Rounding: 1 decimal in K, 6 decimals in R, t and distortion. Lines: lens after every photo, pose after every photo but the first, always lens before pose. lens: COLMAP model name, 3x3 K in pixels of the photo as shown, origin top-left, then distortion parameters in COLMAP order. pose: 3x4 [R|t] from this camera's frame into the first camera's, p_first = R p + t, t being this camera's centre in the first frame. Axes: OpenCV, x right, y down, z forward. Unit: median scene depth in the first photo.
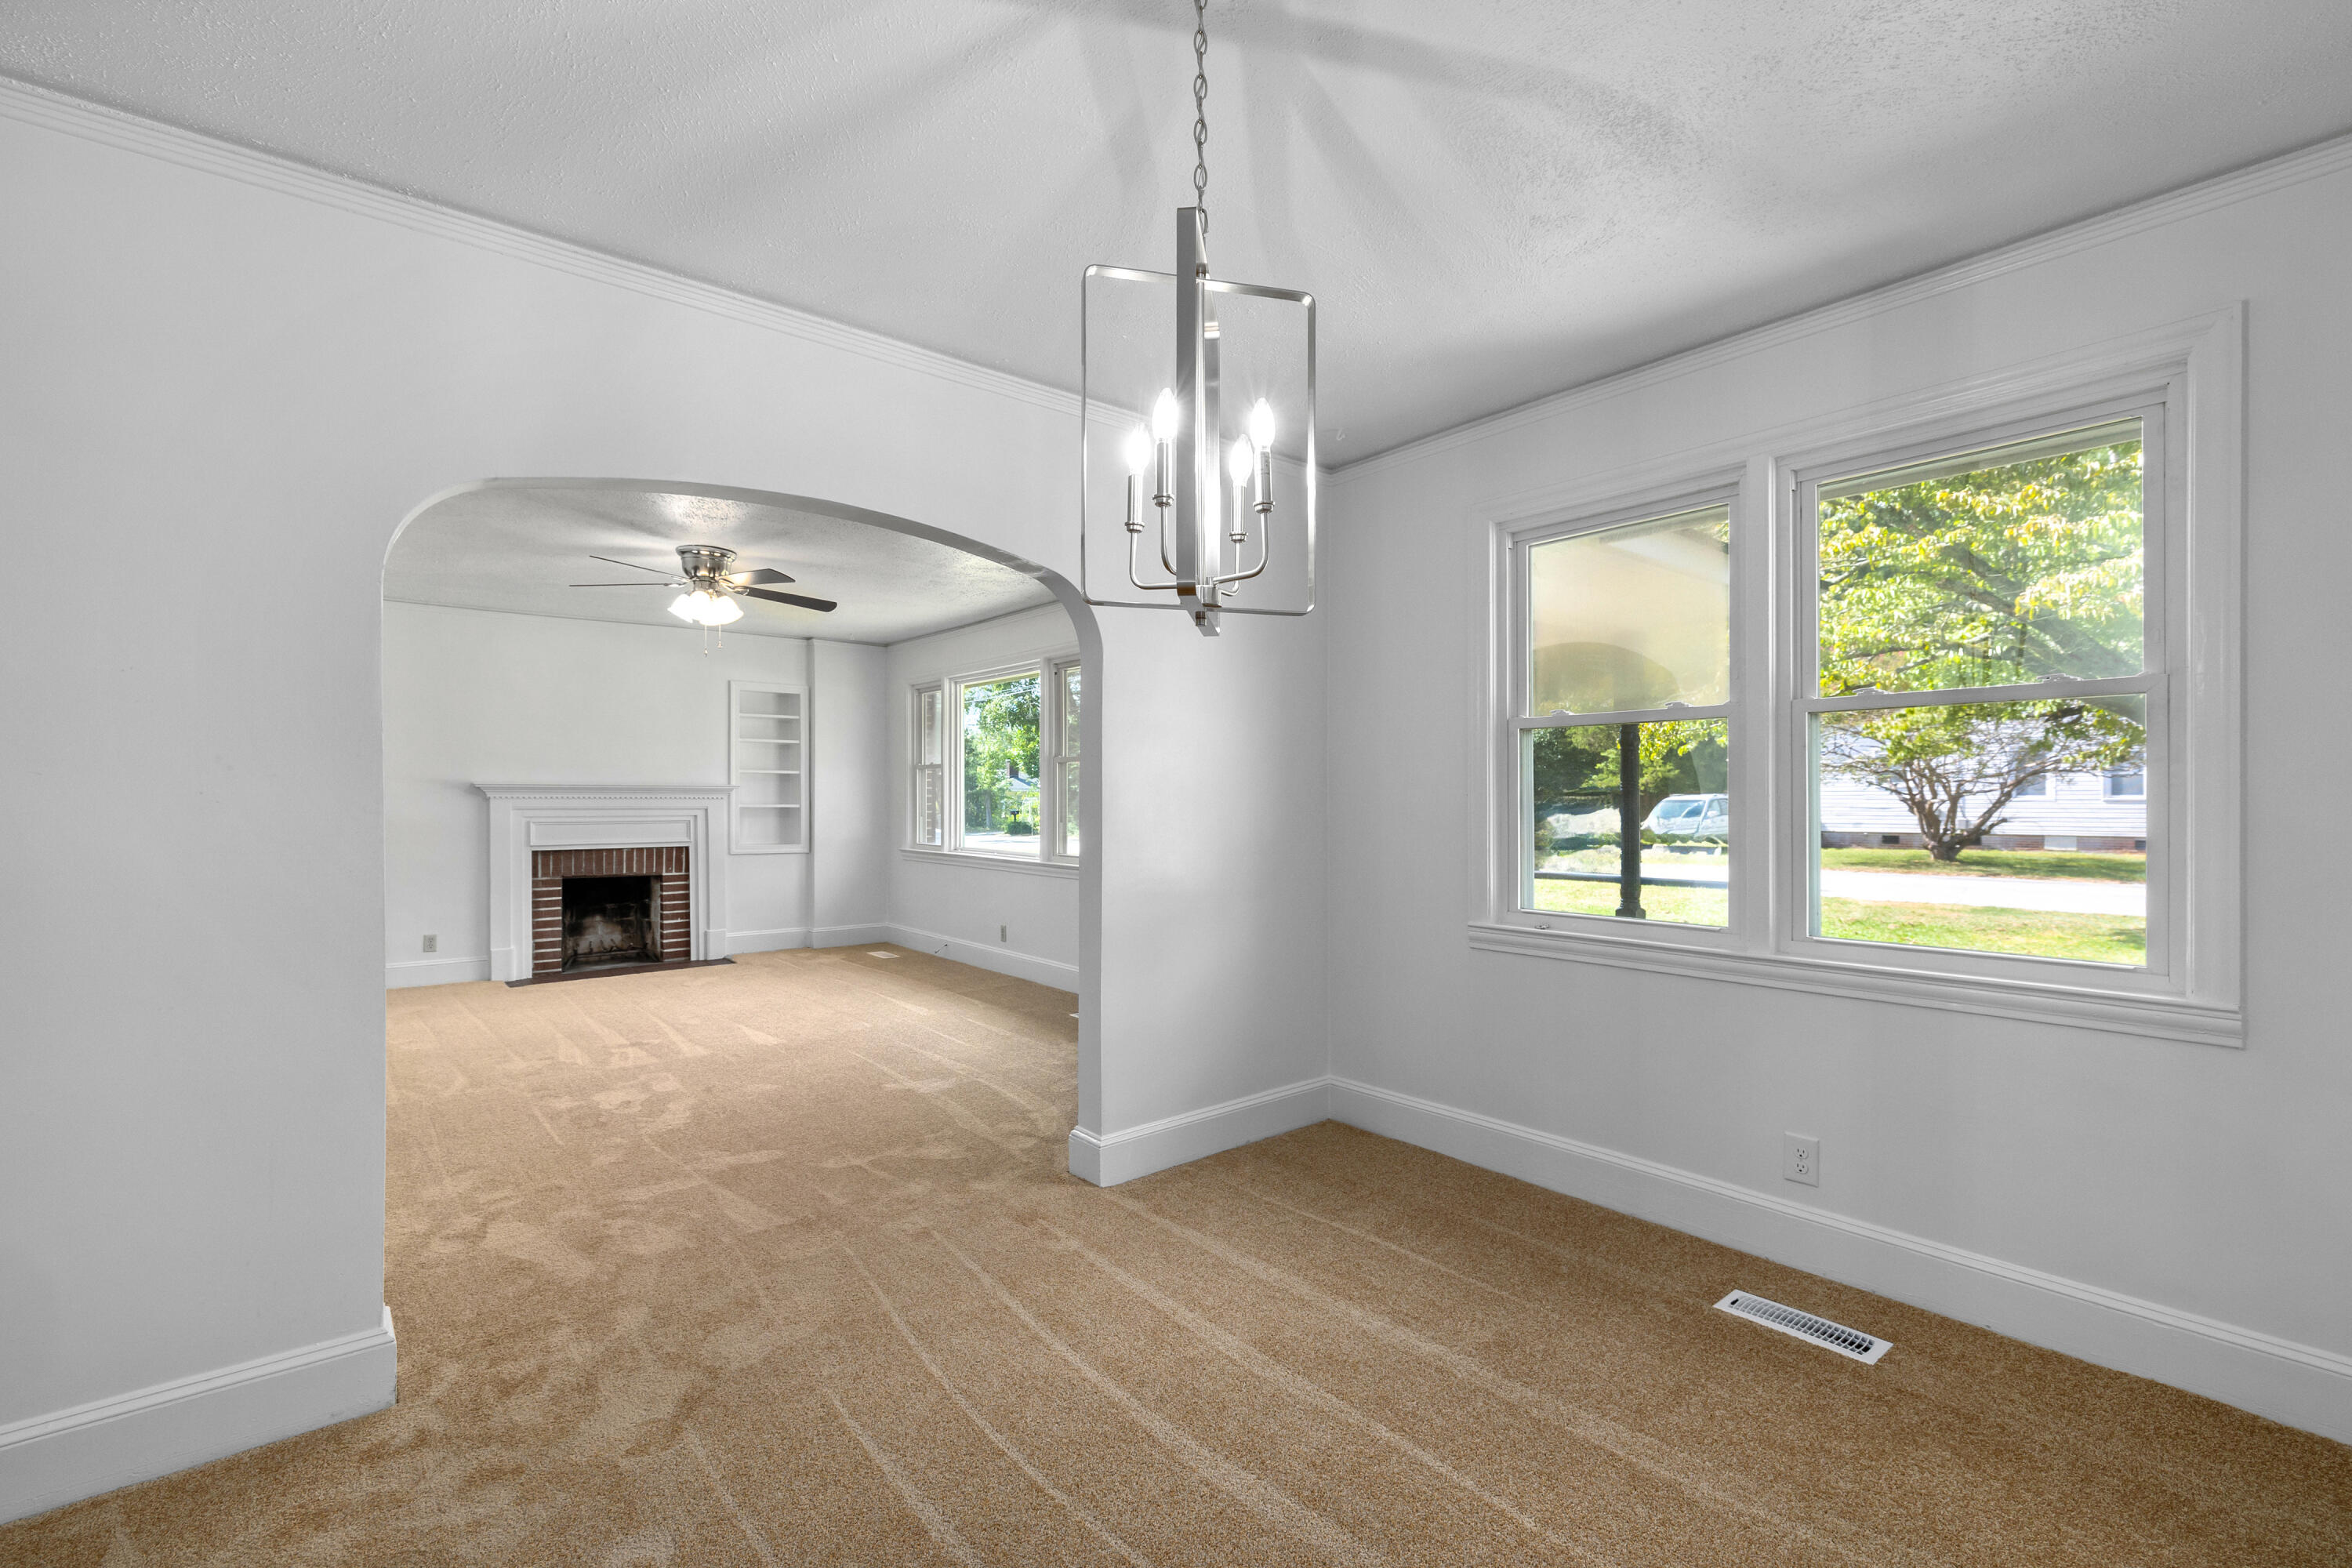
lens RADIAL K [[1012.2, 0, 1182.4], [0, 1012.2, 799.2], [0, 0, 1]] dist [0.001805, 0.000036]
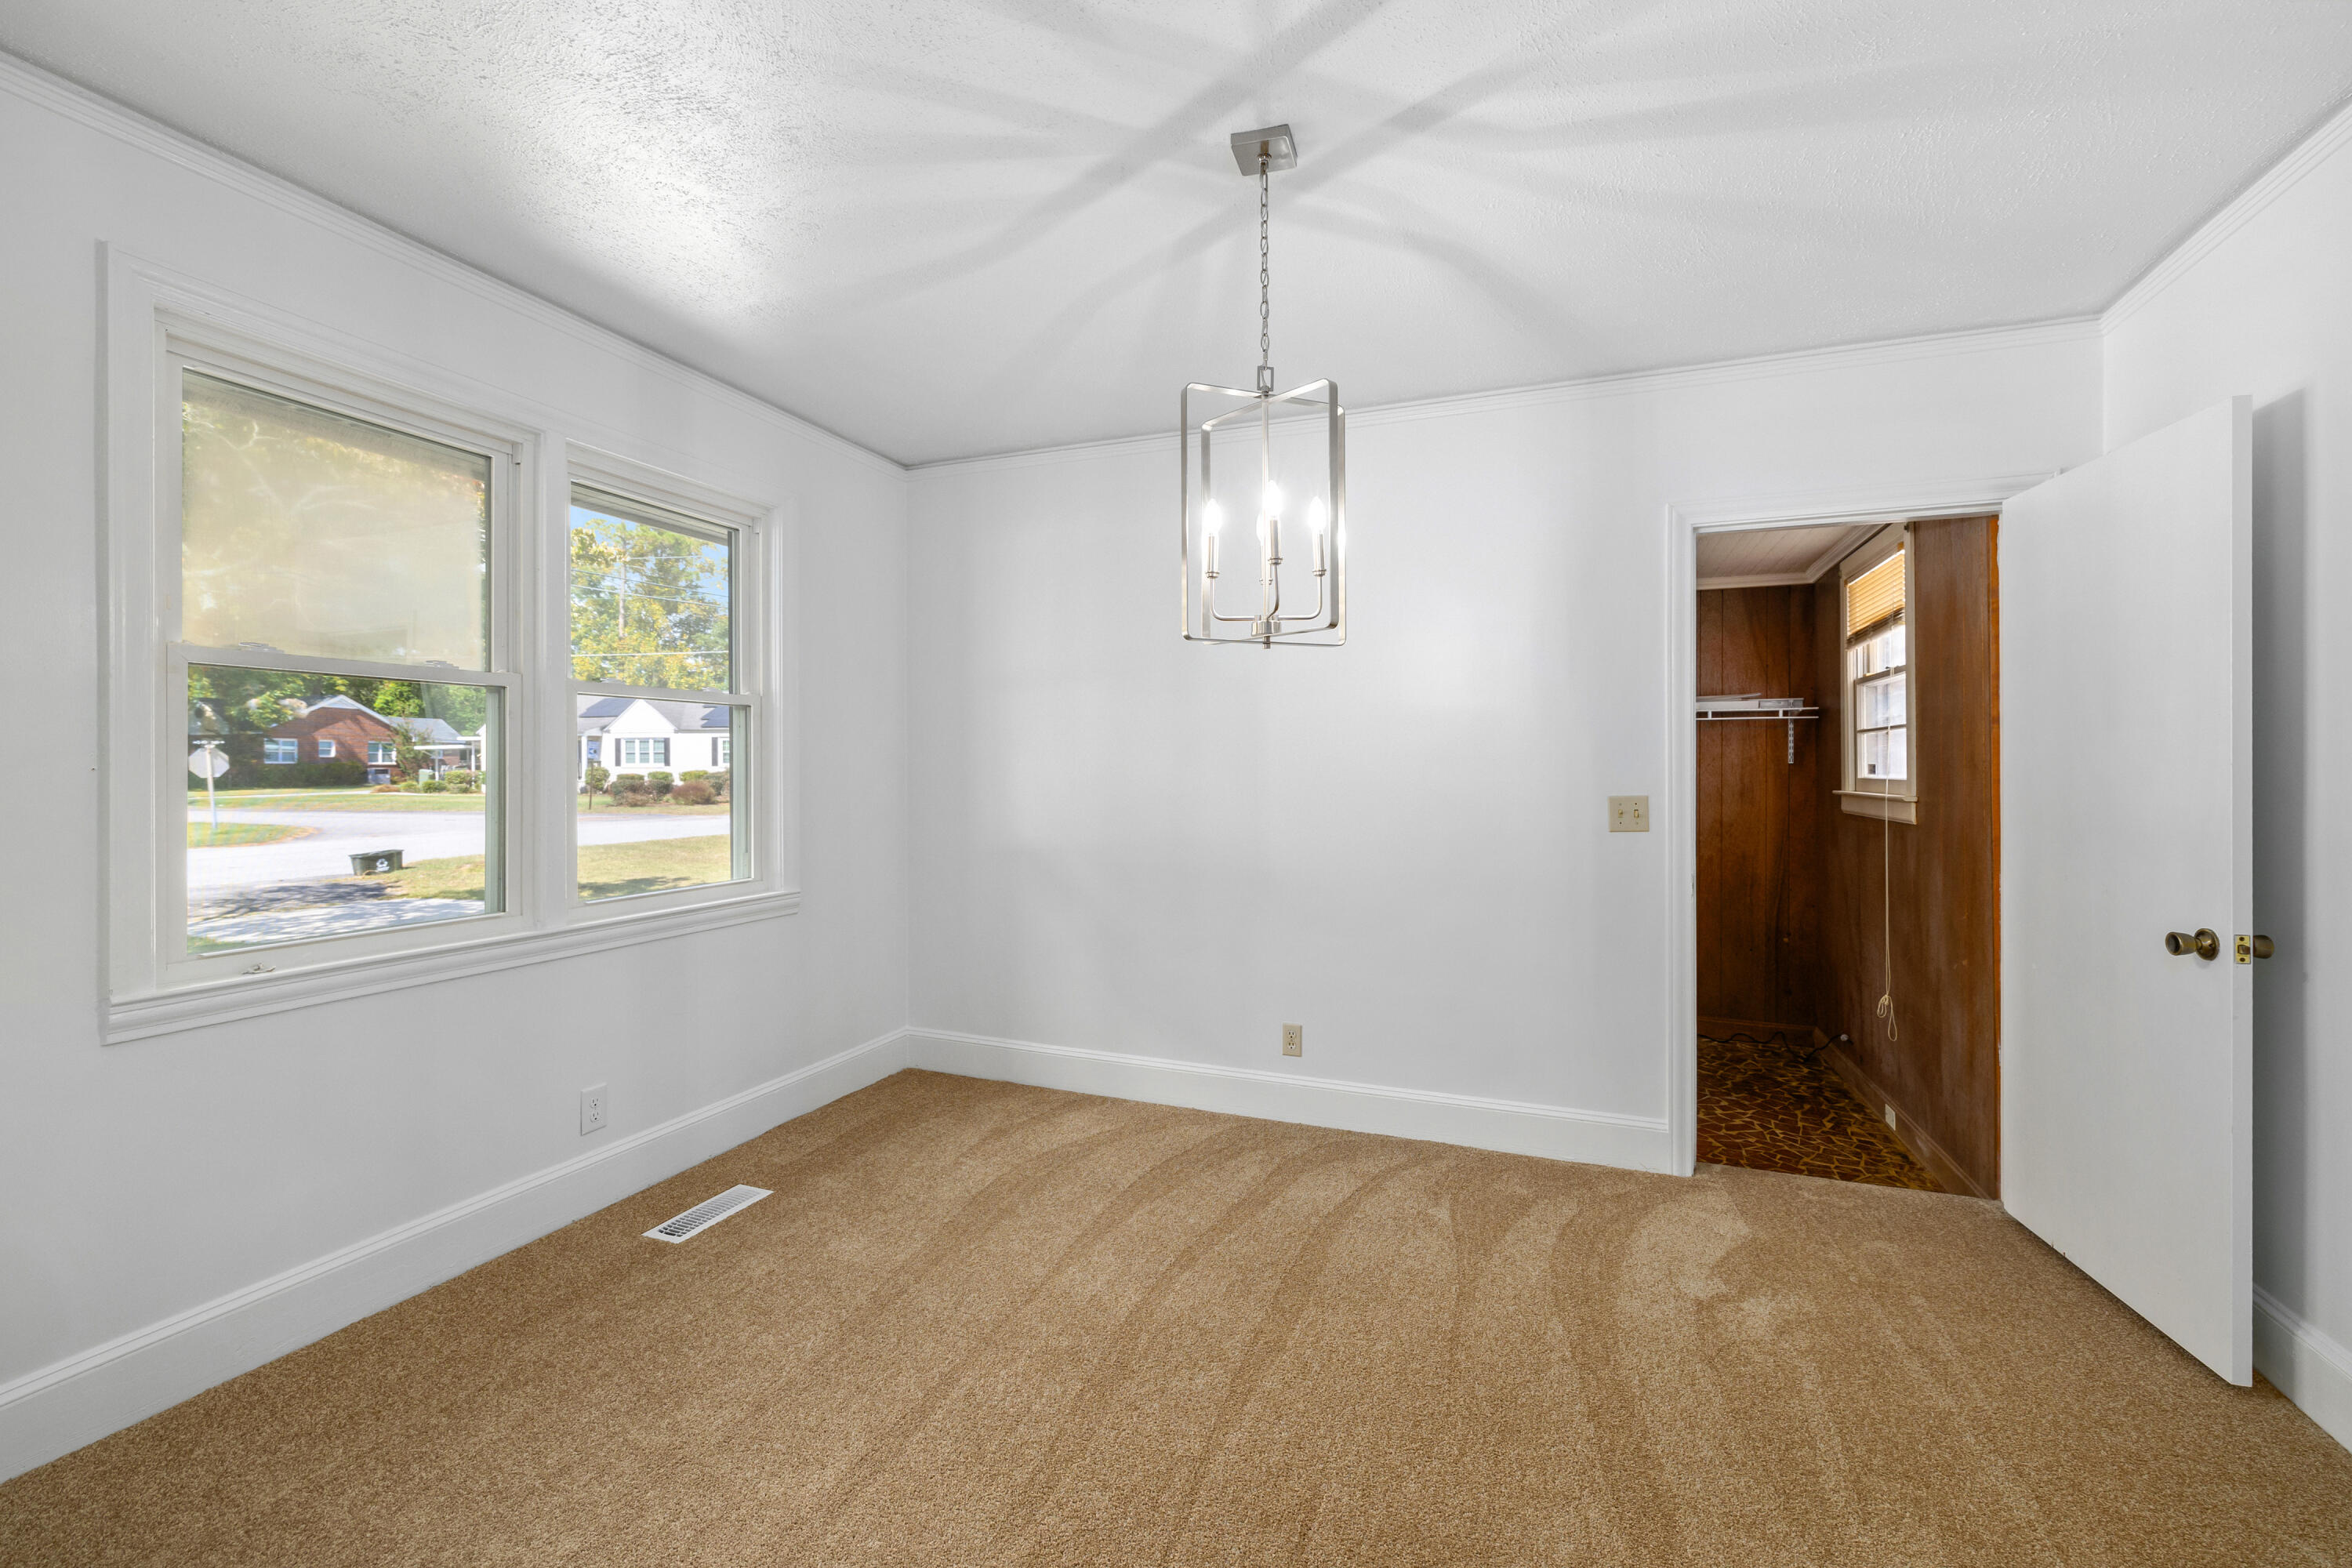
lens RADIAL K [[994.2, 0, 1172.8], [0, 994.2, 772.6], [0, 0, 1]] dist [-0.001254, 0.000083]
pose [[-0.472706, 0.001901, 0.881218, -0.215367], [0.005872, 0.999982, 0.000993, 0.000353], [-0.881201, 0.005644, -0.472708, 0.338996]]
